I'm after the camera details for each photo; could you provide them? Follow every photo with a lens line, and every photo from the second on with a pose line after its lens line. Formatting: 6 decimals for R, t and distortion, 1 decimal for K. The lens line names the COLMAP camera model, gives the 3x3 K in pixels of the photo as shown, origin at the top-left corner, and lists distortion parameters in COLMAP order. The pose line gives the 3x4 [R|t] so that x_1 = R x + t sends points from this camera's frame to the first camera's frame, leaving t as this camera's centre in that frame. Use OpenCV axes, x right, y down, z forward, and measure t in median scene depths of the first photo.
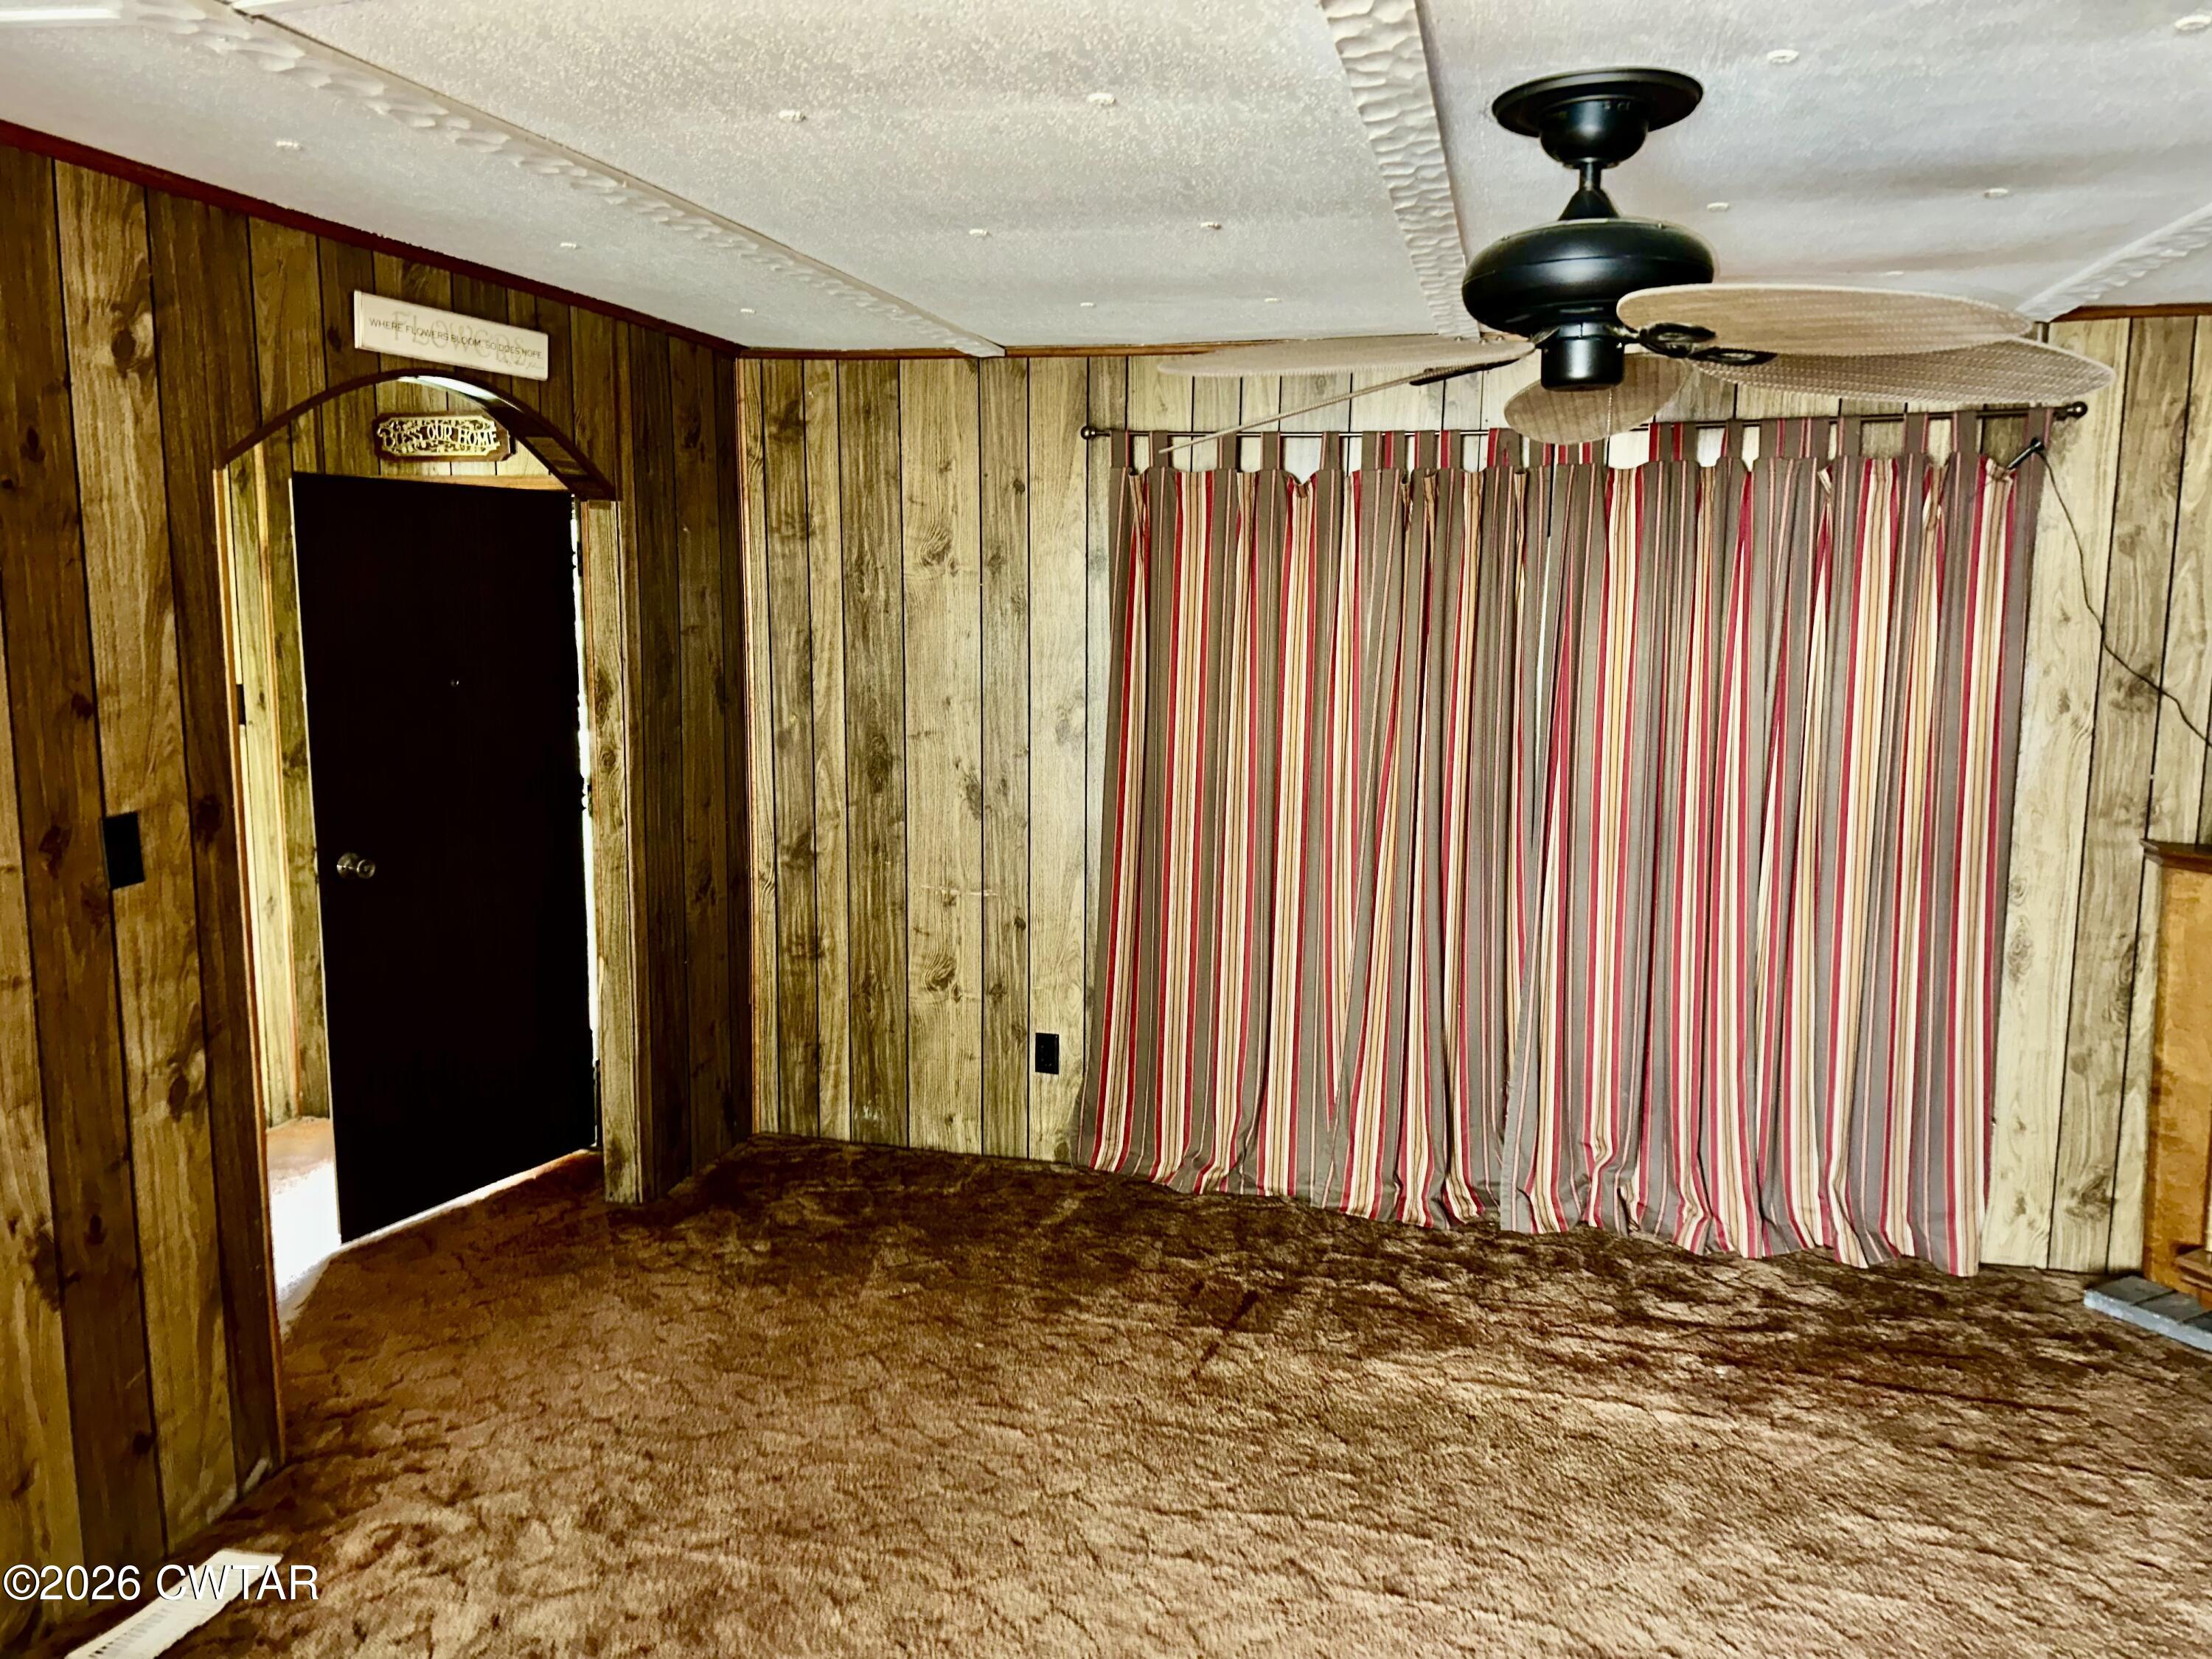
lens RADIAL K [[1558.2, 0, 1103.9], [0, 1558.2, 779.6], [0, 0, 1]] dist [0.049204, -0.069917]
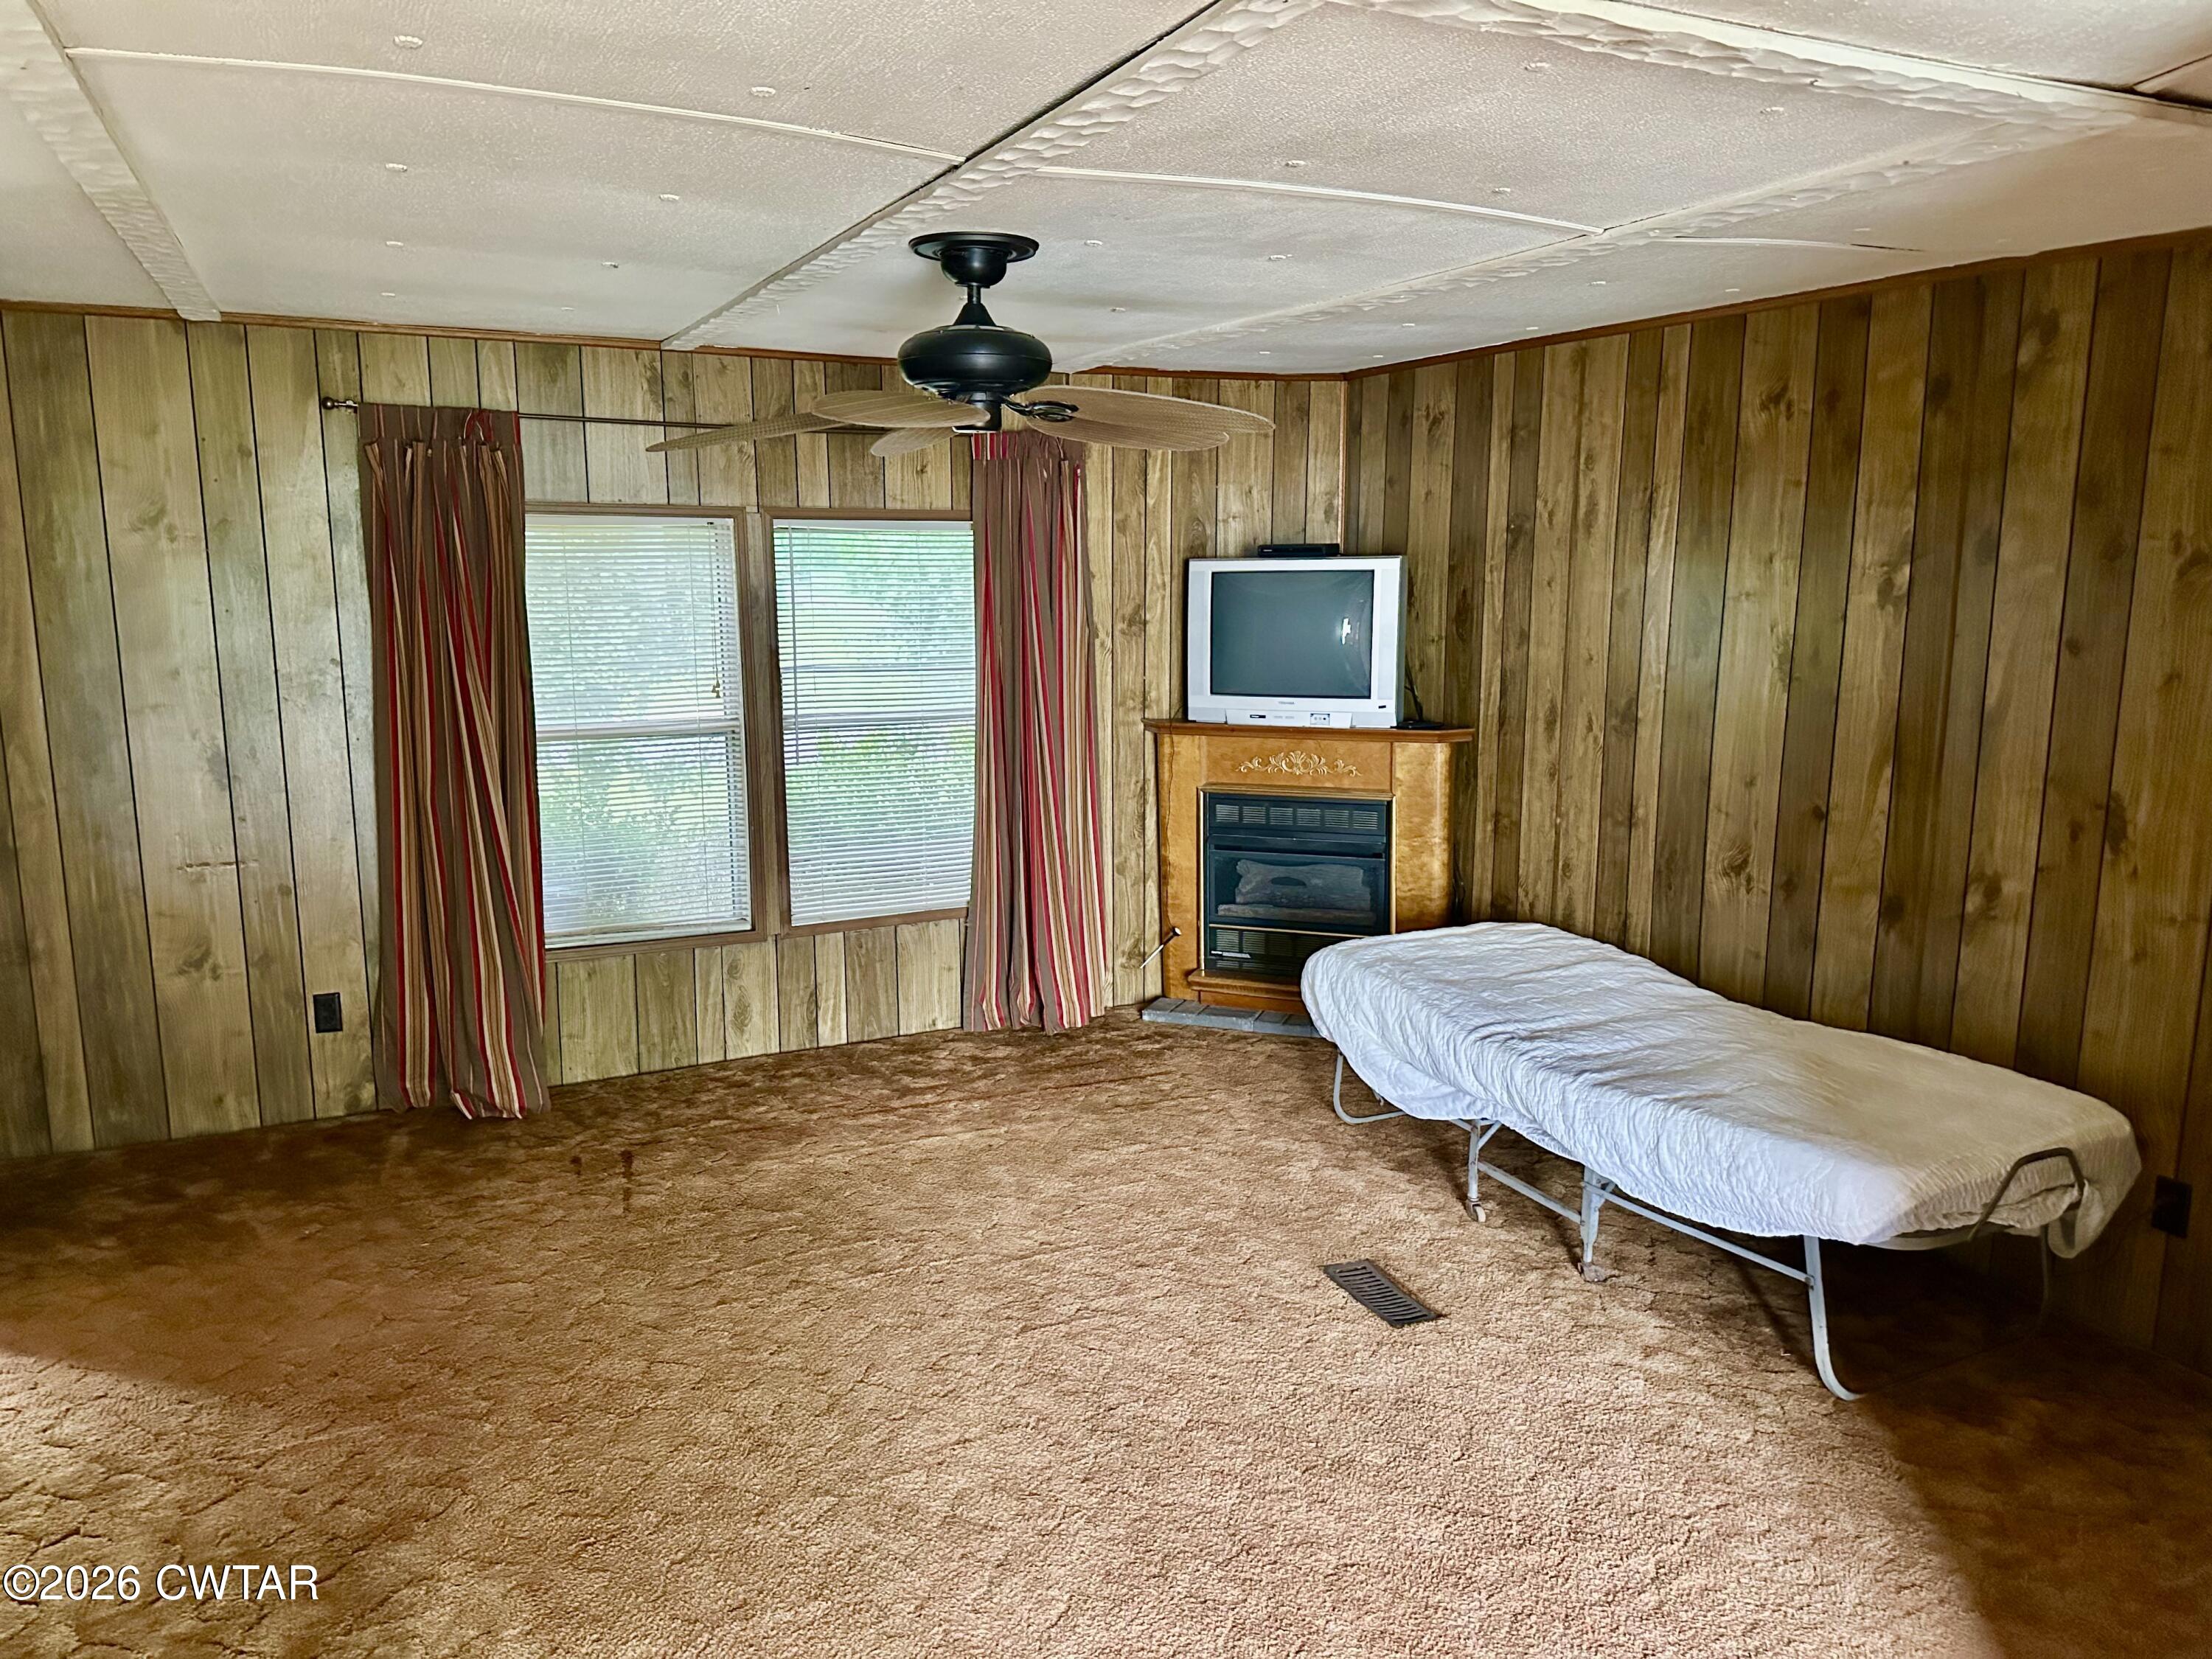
lens RADIAL K [[1572.6, 0, 1100.8], [0, 1572.6, 811.2], [0, 0, 1]] dist [0.114270, -0.157910]
pose [[0.755407, -0.109571, 0.646030, -0.383108], [0.085579, 0.993973, 0.068516, 0.018833], [-0.649643, 0.003530, 0.760231, -0.154639]]
